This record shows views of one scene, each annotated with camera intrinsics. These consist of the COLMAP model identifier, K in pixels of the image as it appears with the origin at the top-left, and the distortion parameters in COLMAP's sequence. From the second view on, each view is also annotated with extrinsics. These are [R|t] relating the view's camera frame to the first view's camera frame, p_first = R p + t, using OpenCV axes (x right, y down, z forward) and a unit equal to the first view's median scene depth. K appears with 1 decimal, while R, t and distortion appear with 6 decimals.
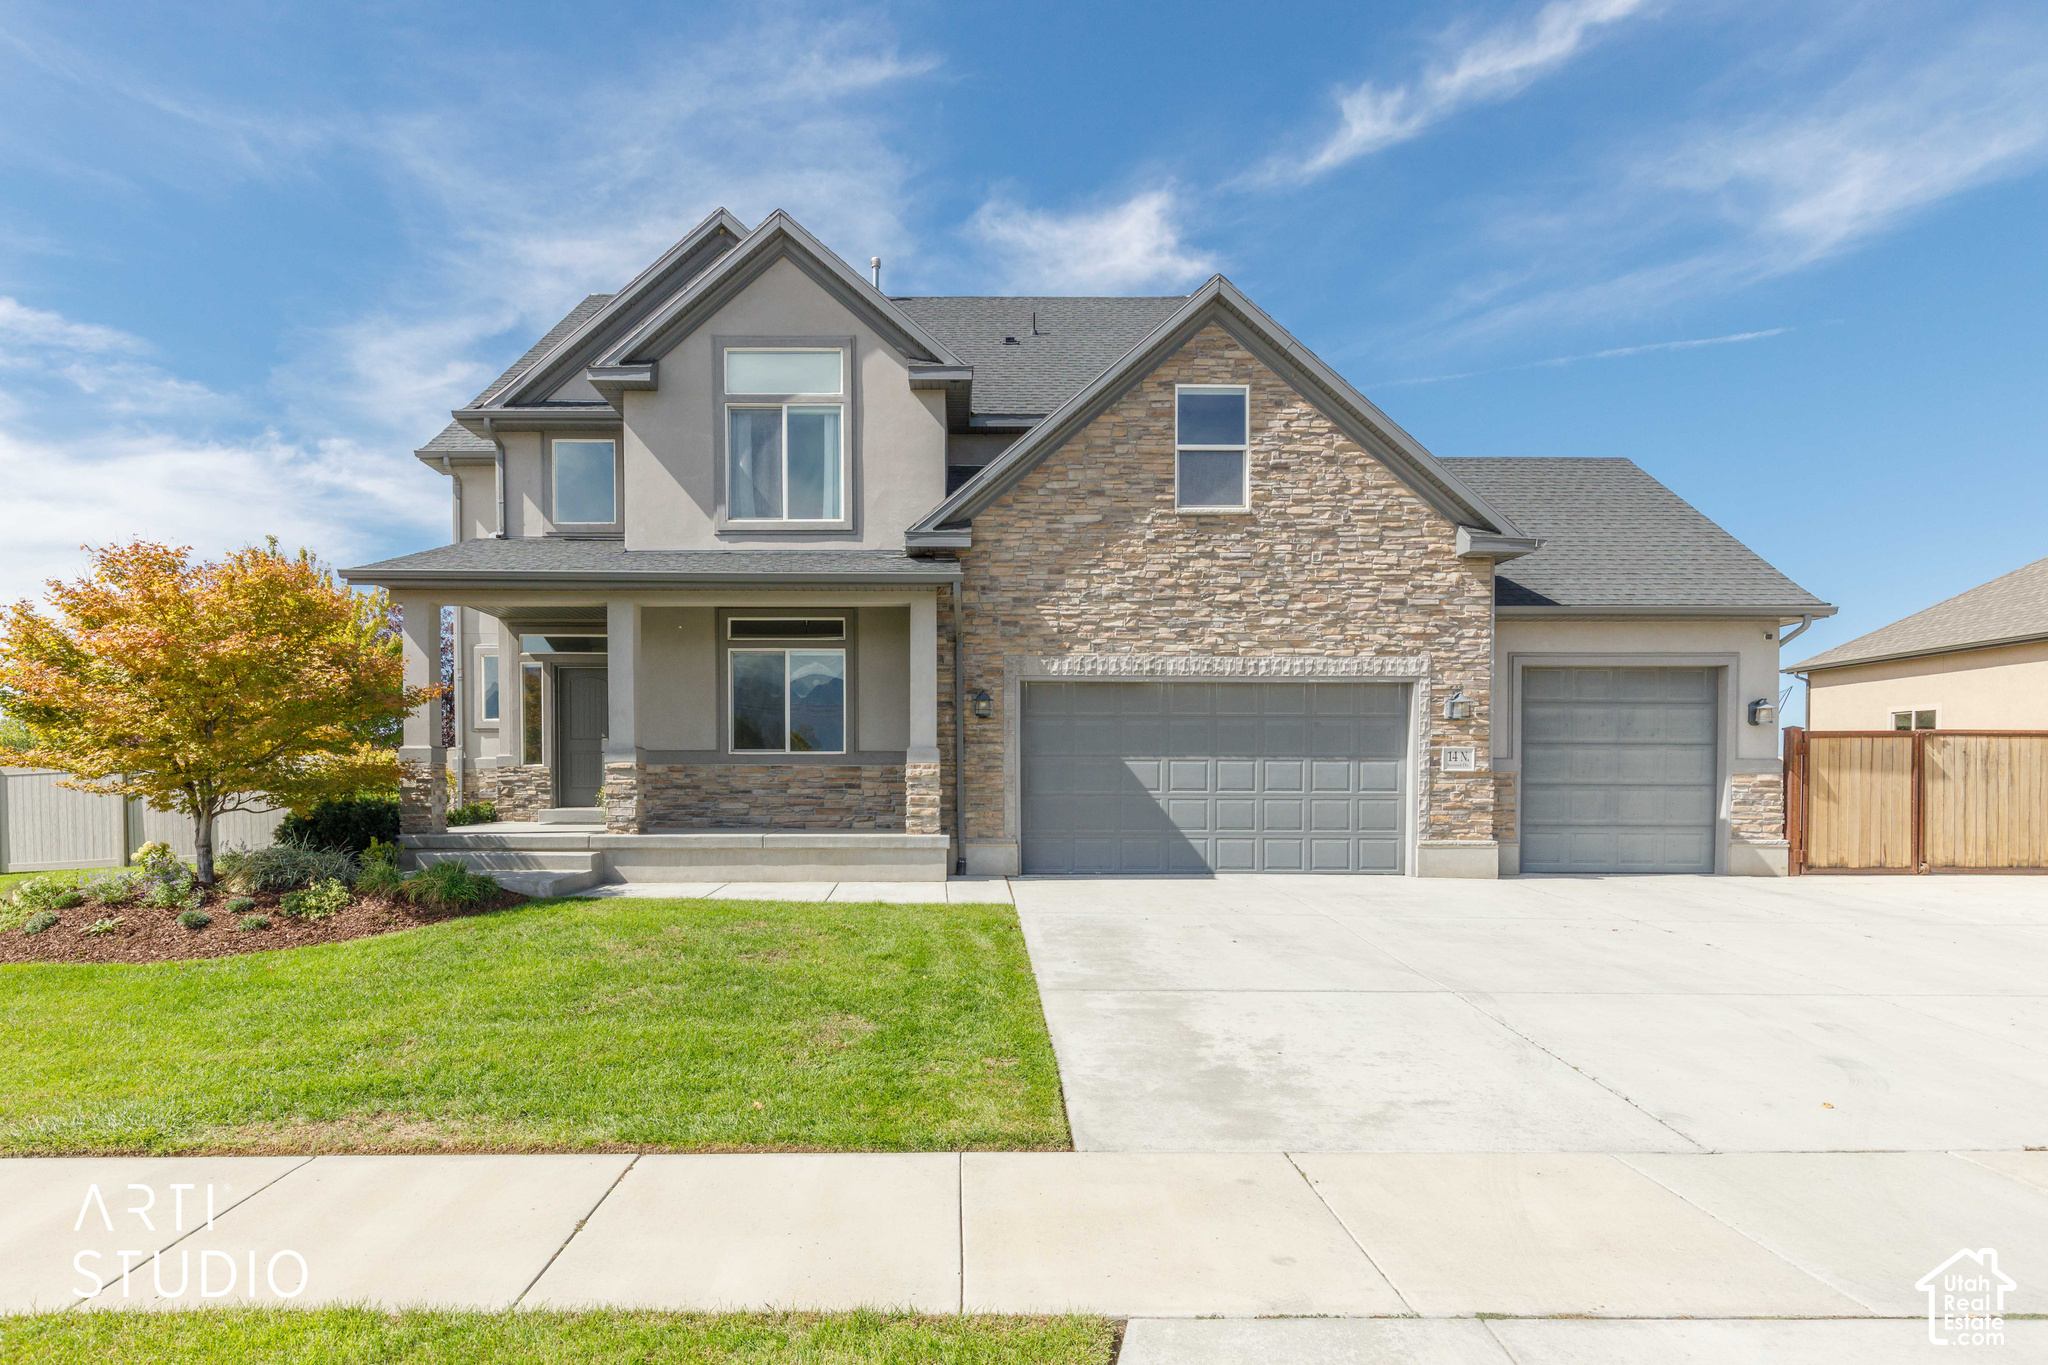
lens RADIAL K [[1118.1, 0, 1023.1], [0, 1118.1, 817.2], [0, 0, 1]] dist [-0.004169, 0.000077]
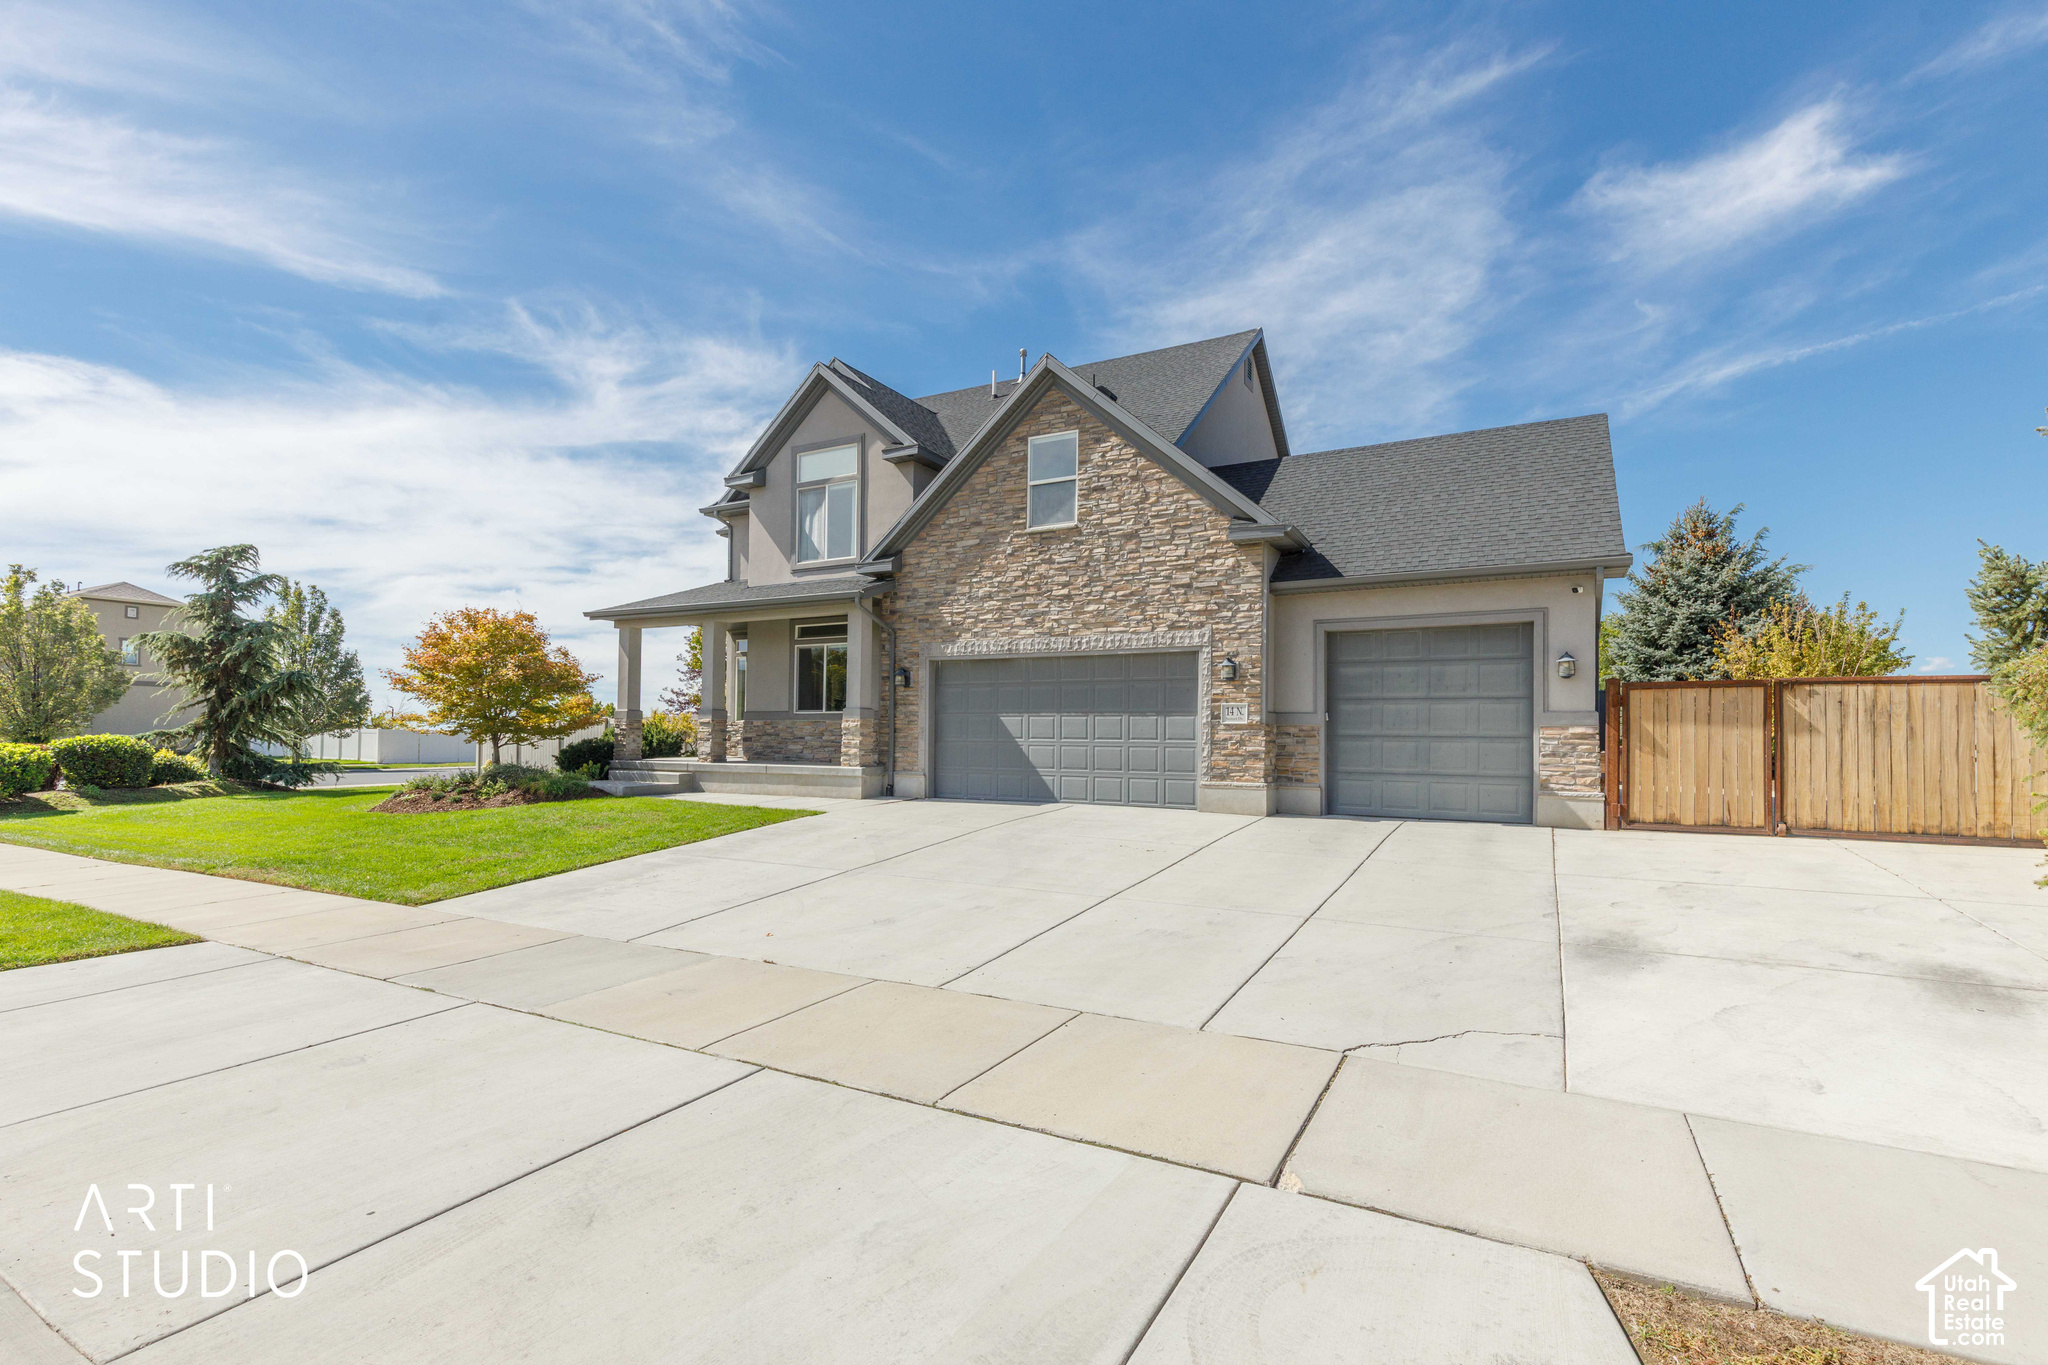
lens RADIAL K [[931.4, 0, 1022.0], [0, 931.4, 729.9], [0, 0, 1]] dist [0.001719, -0.000081]
pose [[0.876516, 0.001877, -0.481370, 0.668647], [-0.021554, 0.999143, -0.035350, 0.005130], [0.480891, 0.041360, 0.875804, 0.025742]]
